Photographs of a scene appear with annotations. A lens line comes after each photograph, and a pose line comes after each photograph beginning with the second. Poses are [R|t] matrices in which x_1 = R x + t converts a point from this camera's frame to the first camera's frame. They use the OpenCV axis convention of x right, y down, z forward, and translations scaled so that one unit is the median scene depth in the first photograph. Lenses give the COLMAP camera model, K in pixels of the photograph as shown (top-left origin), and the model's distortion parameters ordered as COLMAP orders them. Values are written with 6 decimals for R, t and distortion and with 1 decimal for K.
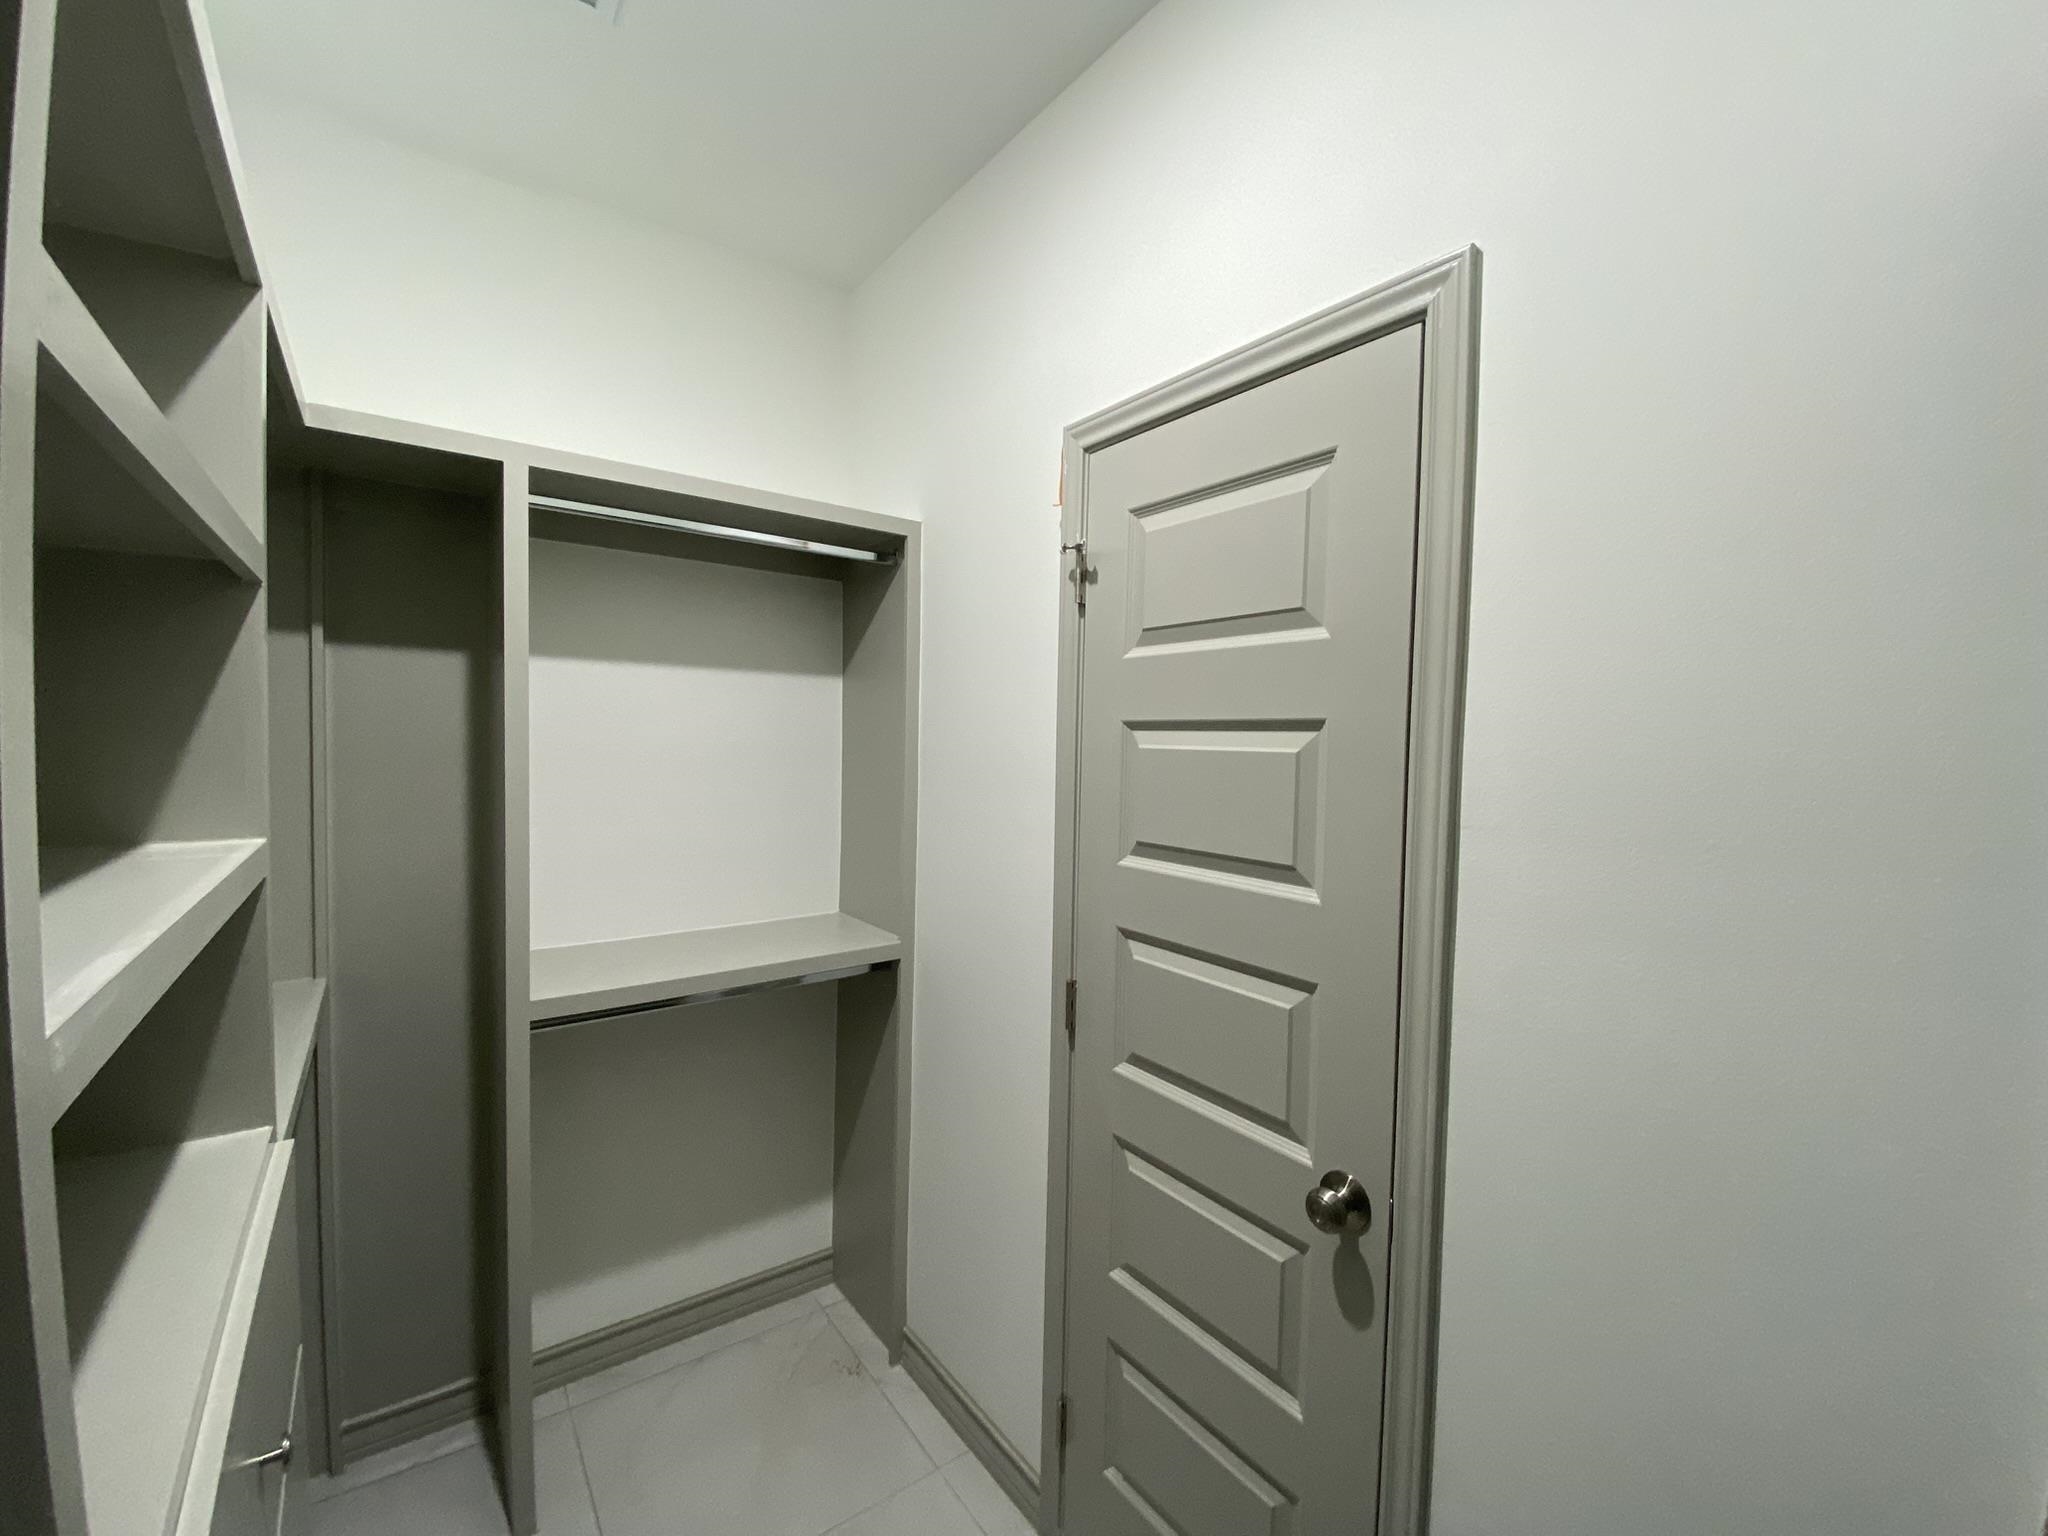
lens RADIAL K [[836.9, 0, 1016.0], [0, 836.9, 765.3], [0, 0, 1]] dist [0.011121, -0.018989]
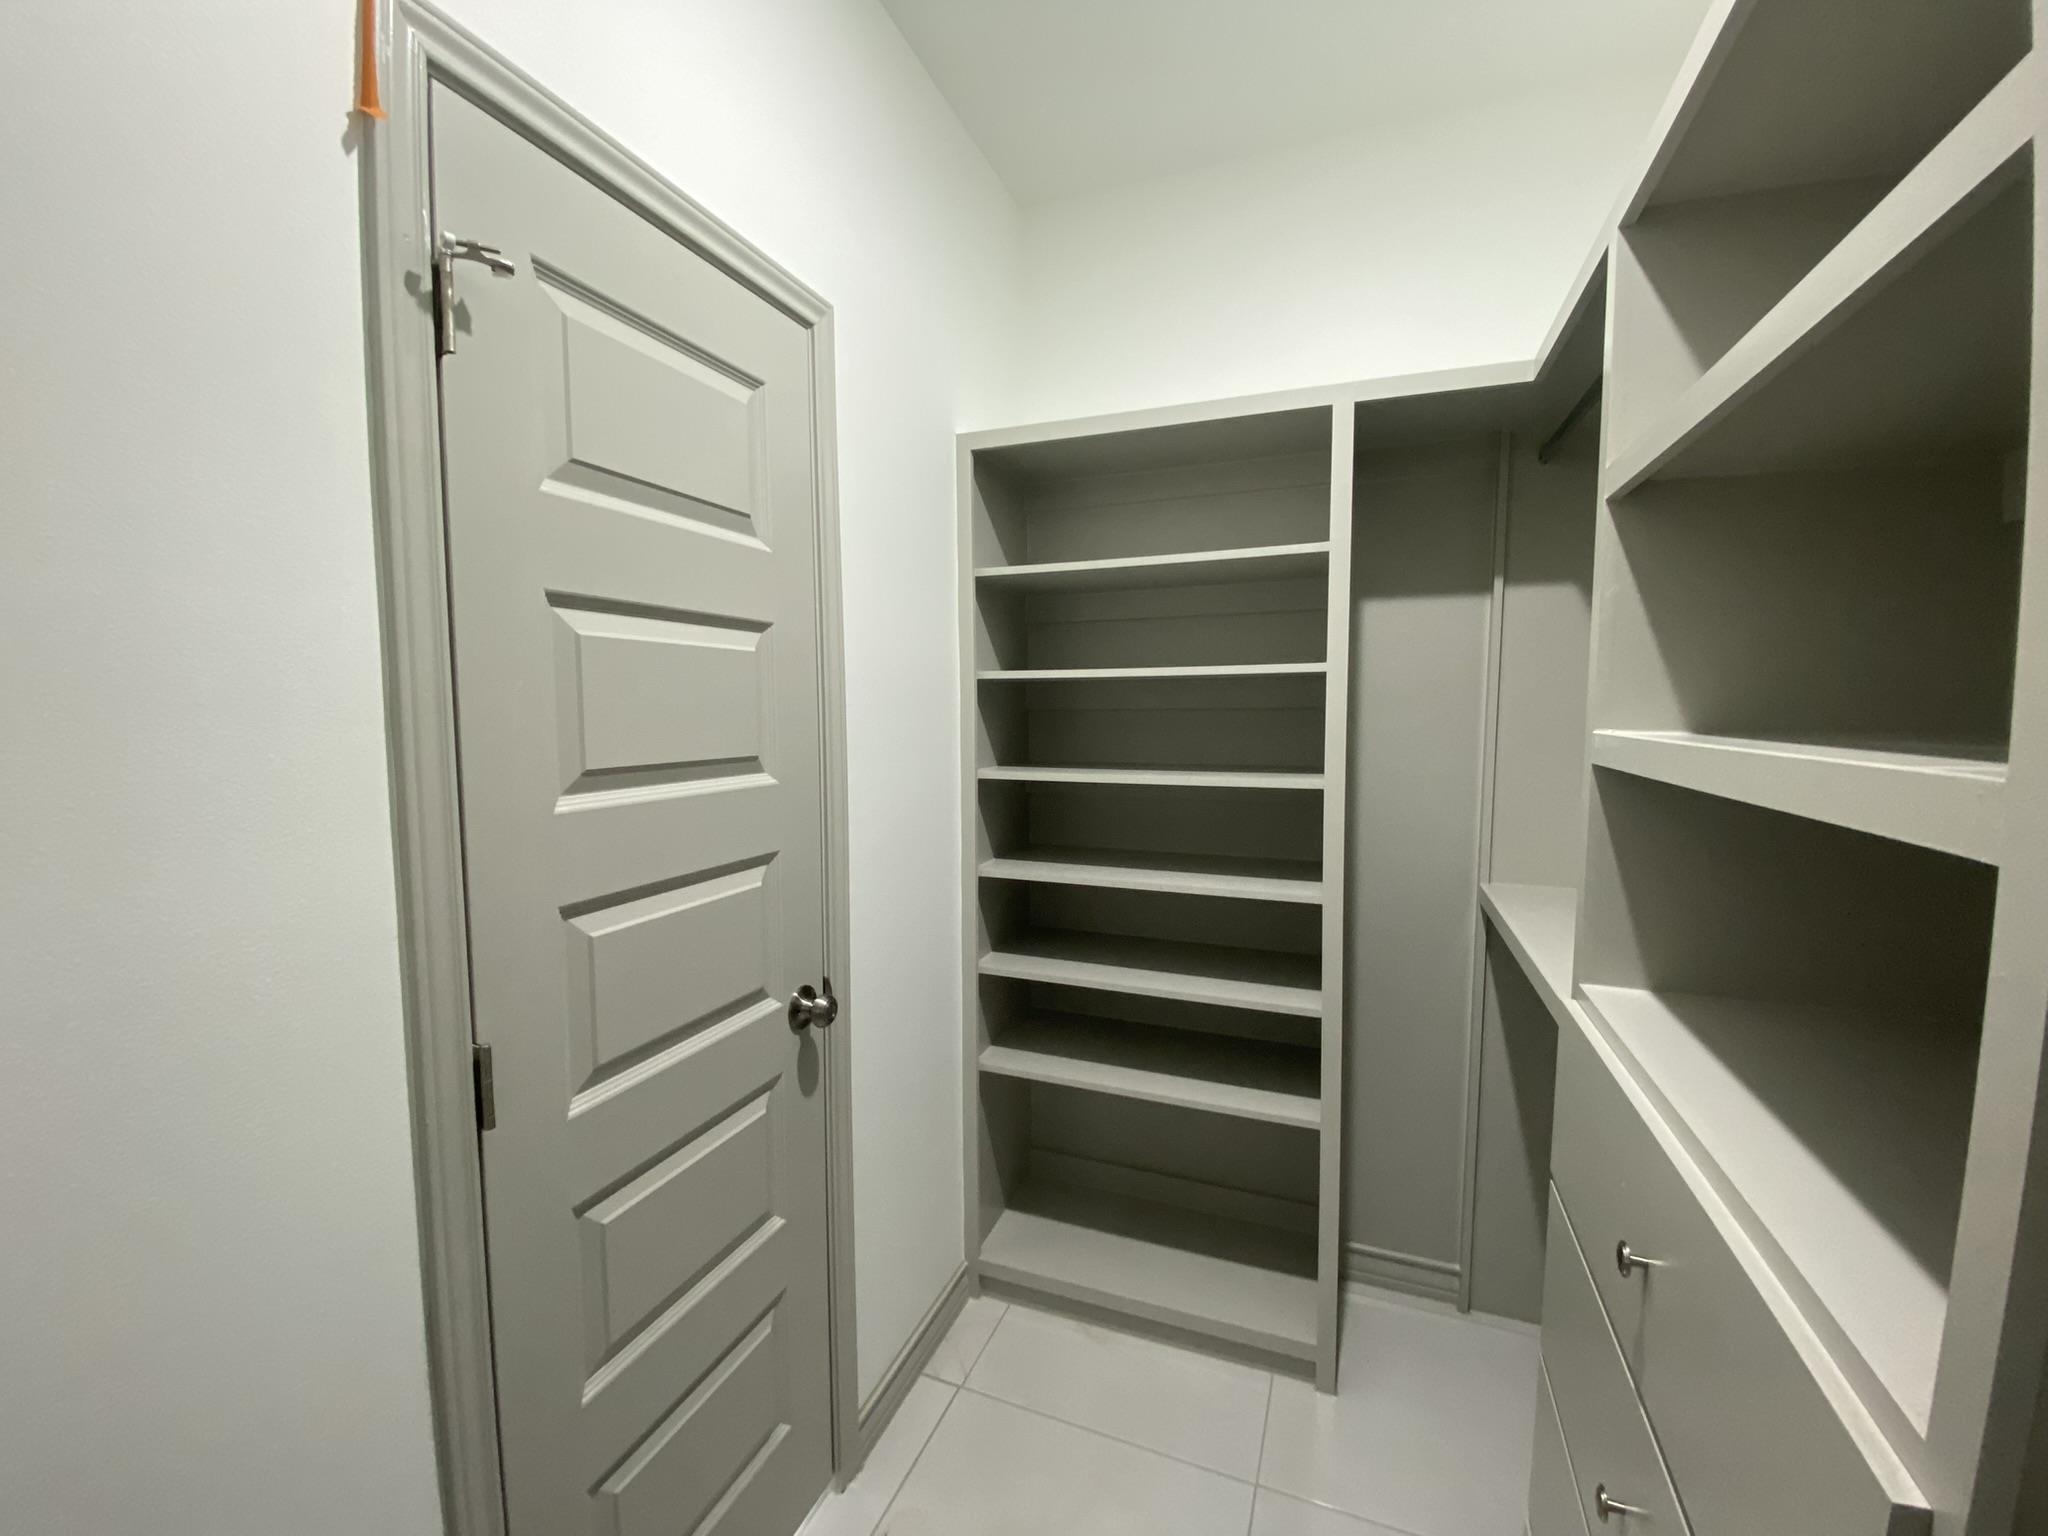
lens RADIAL K [[836.9, 0, 1016.0], [0, 836.9, 765.3], [0, 0, 1]] dist [0.011121, -0.018989]
pose [[-0.533318, -0.082932, 0.841840, -0.755567], [0.013020, 0.994260, 0.106196, 0.020450], [-0.845815, 0.067597, -0.529177, 1.269634]]
